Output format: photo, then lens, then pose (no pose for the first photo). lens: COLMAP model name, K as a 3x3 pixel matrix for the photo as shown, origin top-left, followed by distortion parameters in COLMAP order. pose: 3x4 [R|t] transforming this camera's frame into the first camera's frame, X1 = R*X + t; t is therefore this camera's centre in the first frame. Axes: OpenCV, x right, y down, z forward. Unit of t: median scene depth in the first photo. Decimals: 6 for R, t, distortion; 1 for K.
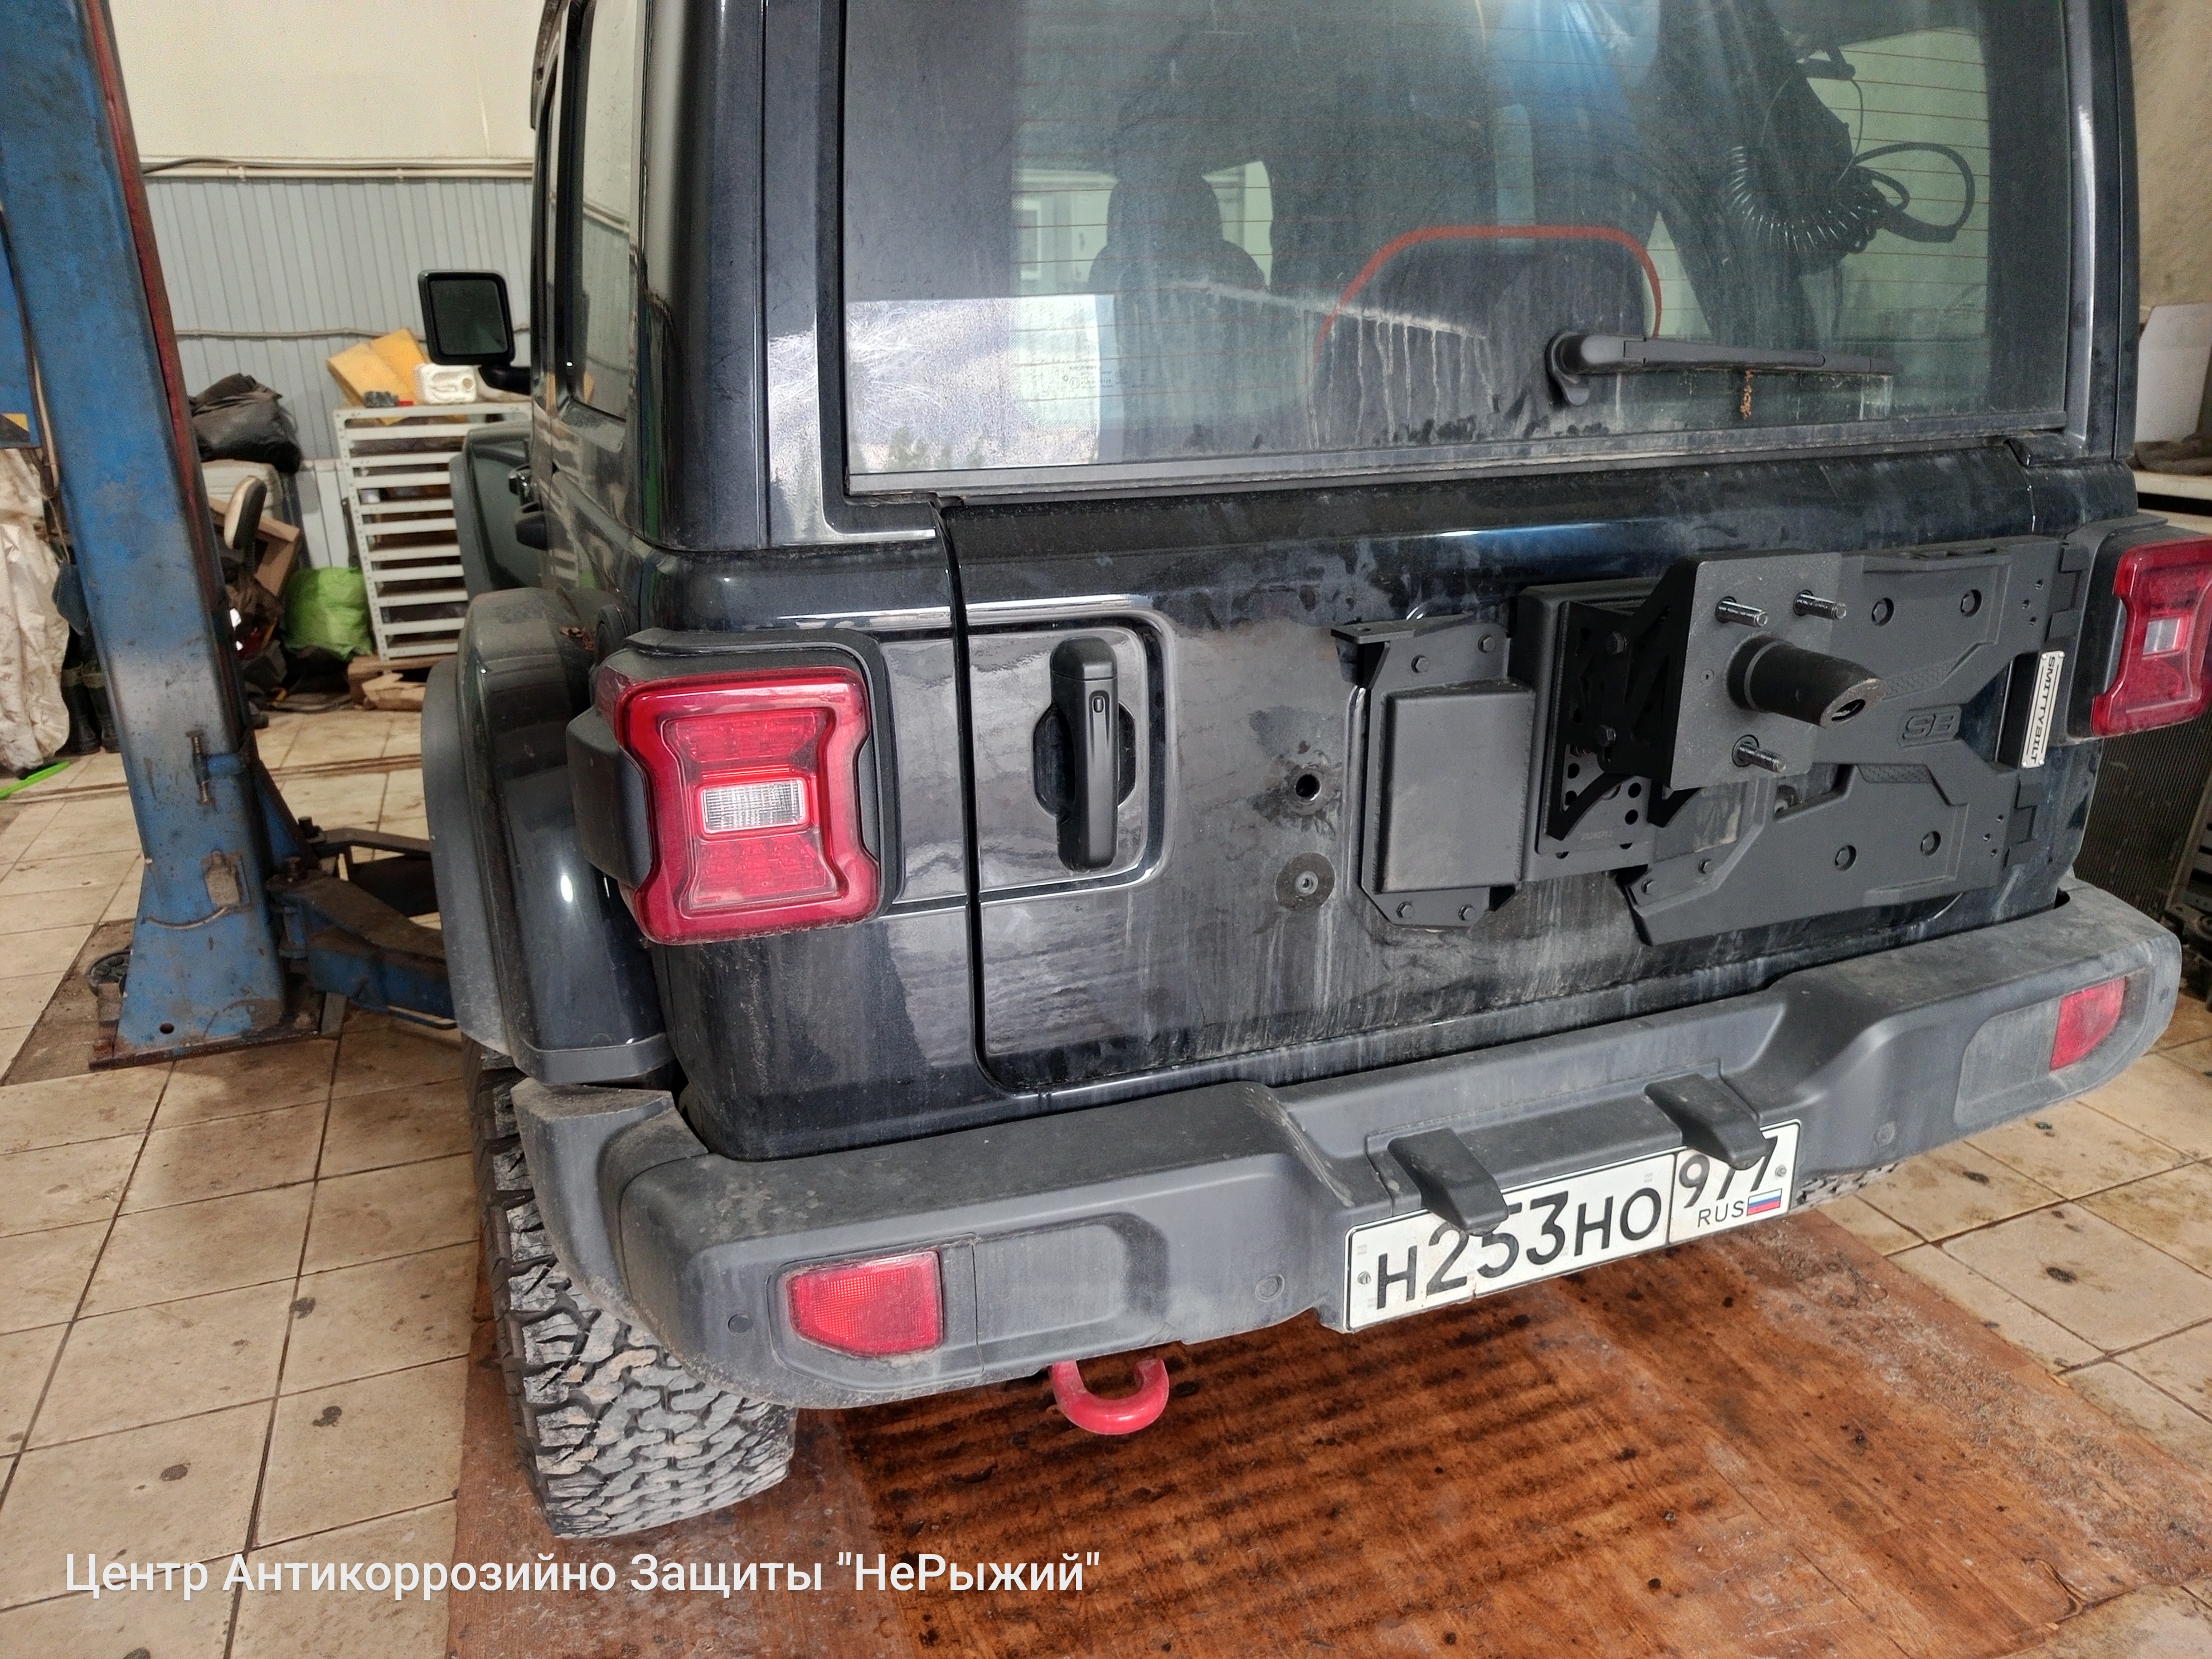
lens RADIAL K [[1553.6, 0, 1106.0], [0, 1553.6, 829.5], [0, 0, 1]] dist [-0.004805, -0.009016]
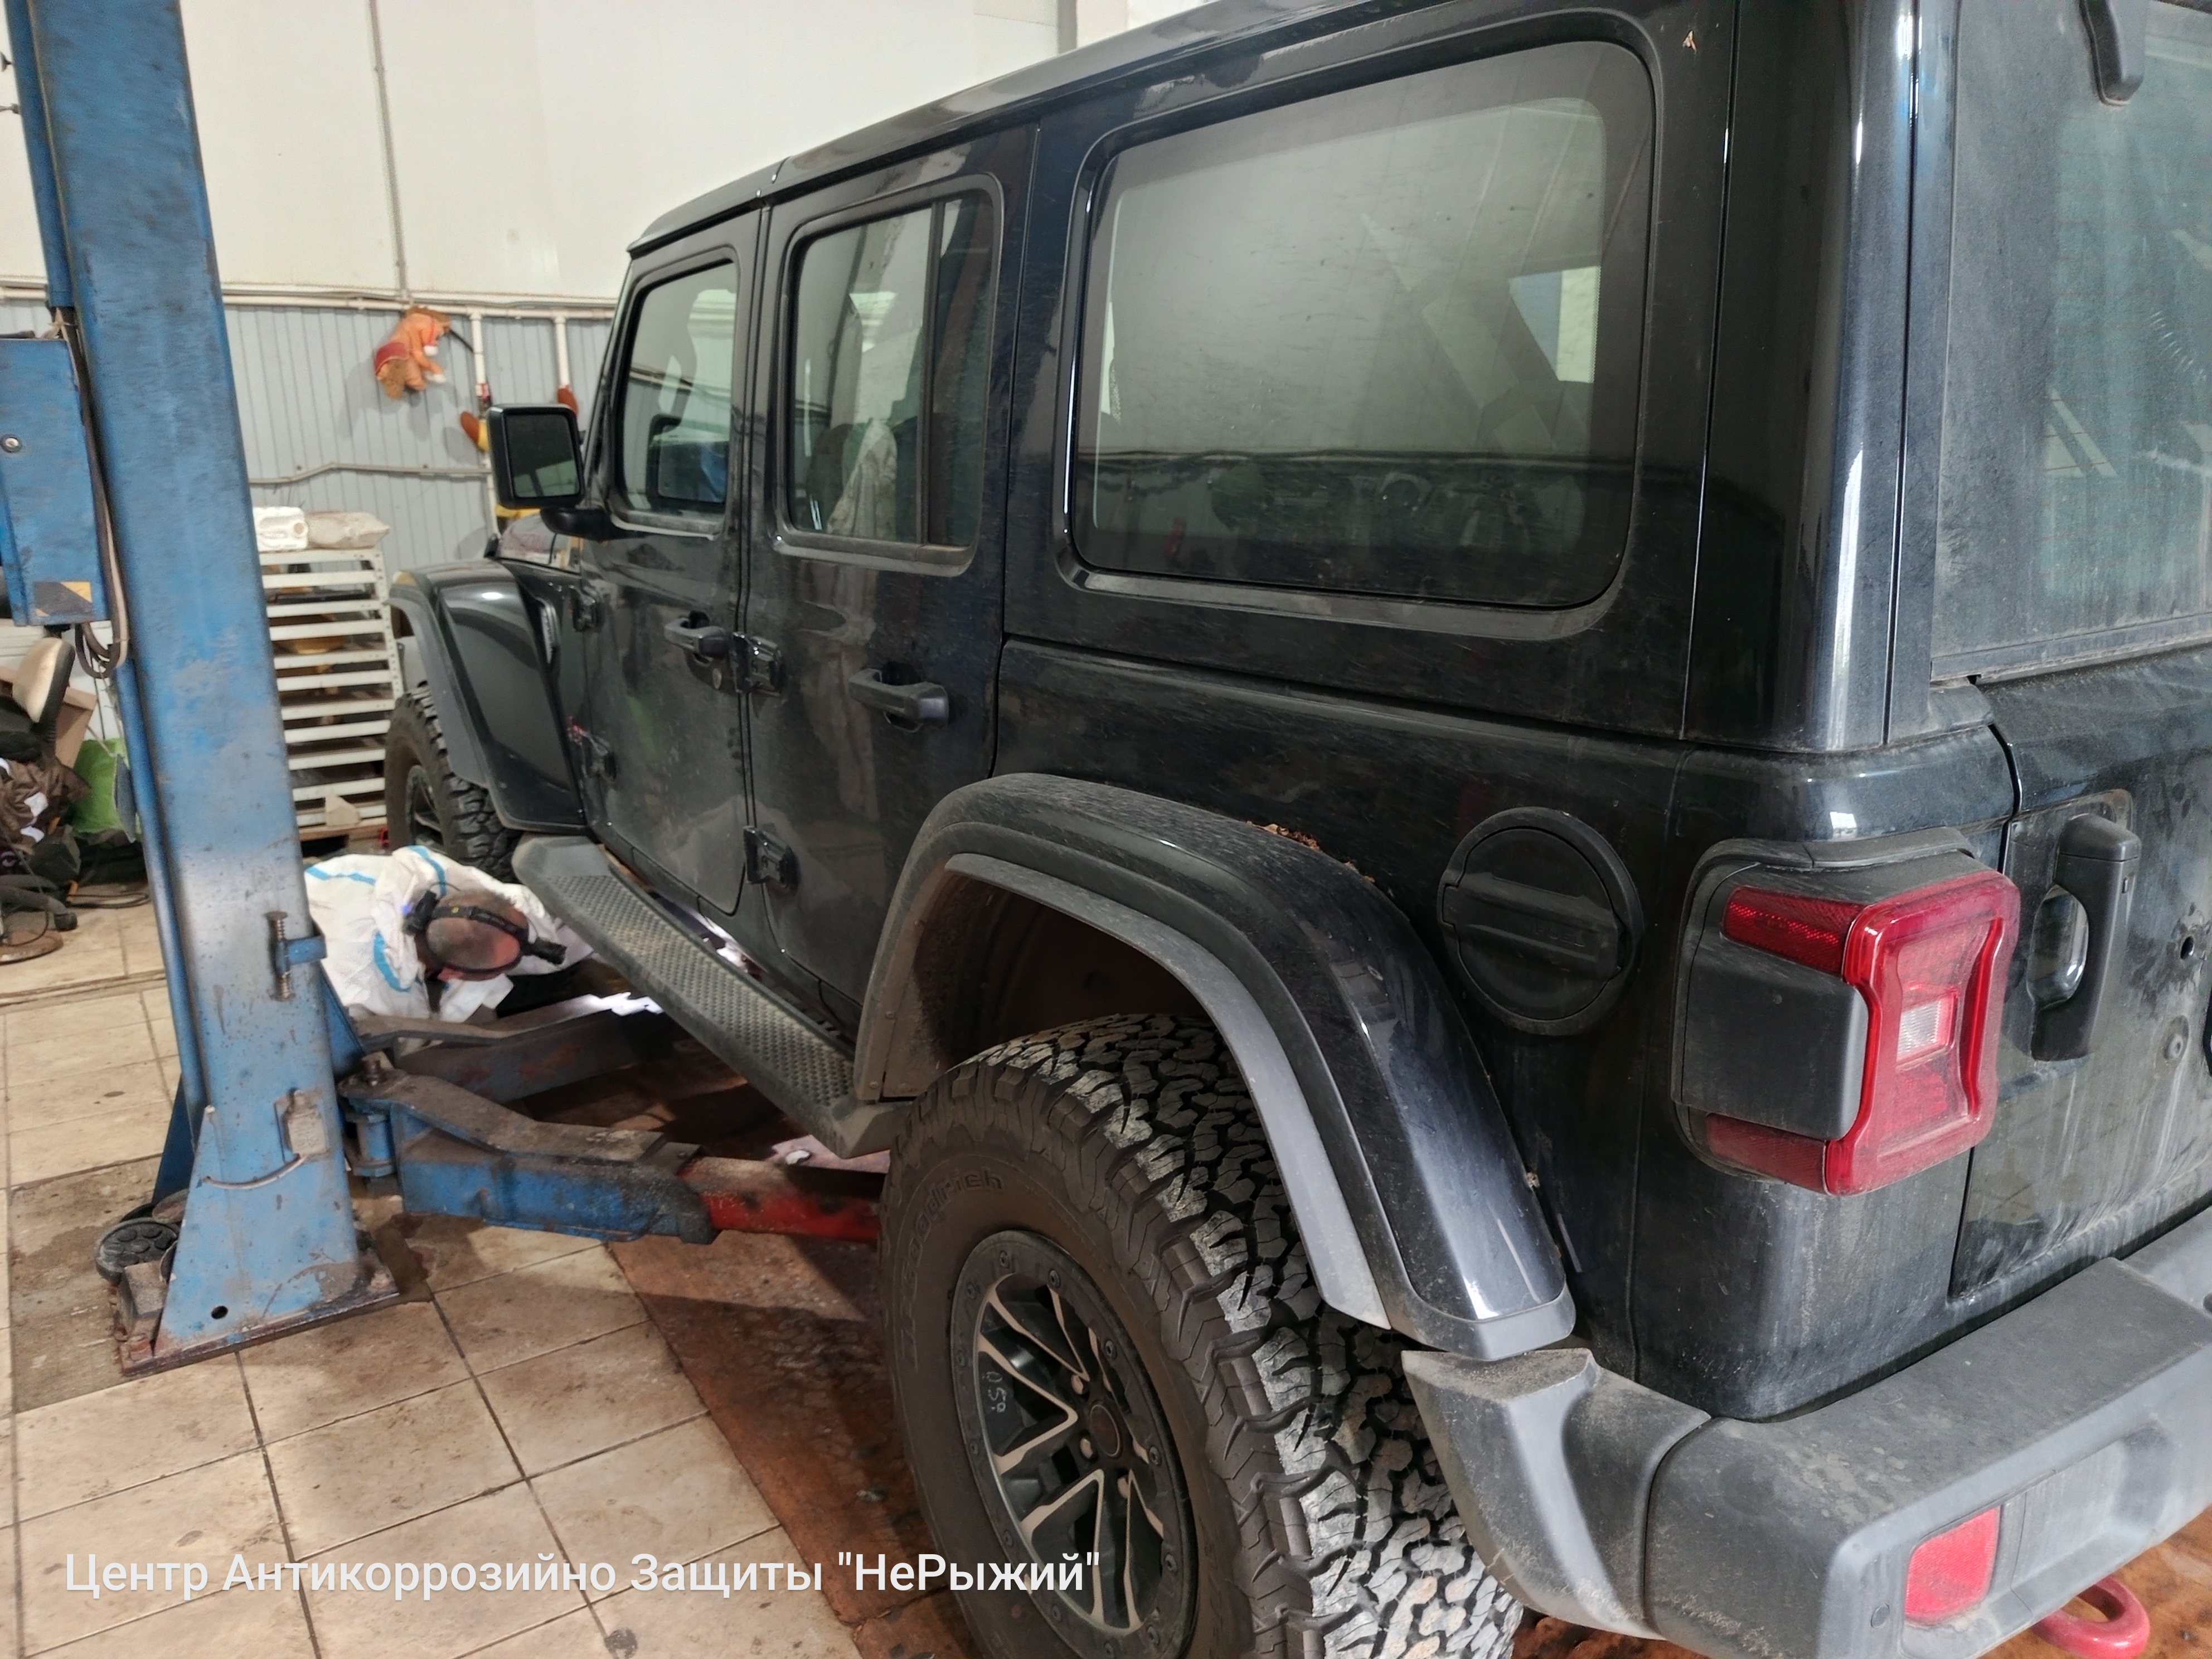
lens RADIAL K [[1577.9, 0, 1098.9], [0, 1577.9, 814.5], [0, 0, 1]] dist [-0.042649, 0.029181]
pose [[0.973067, -0.055085, 0.223844, -0.332578], [0.074356, 0.994130, -0.078591, -0.035227], [-0.218201, 0.093118, 0.971451, 0.074343]]
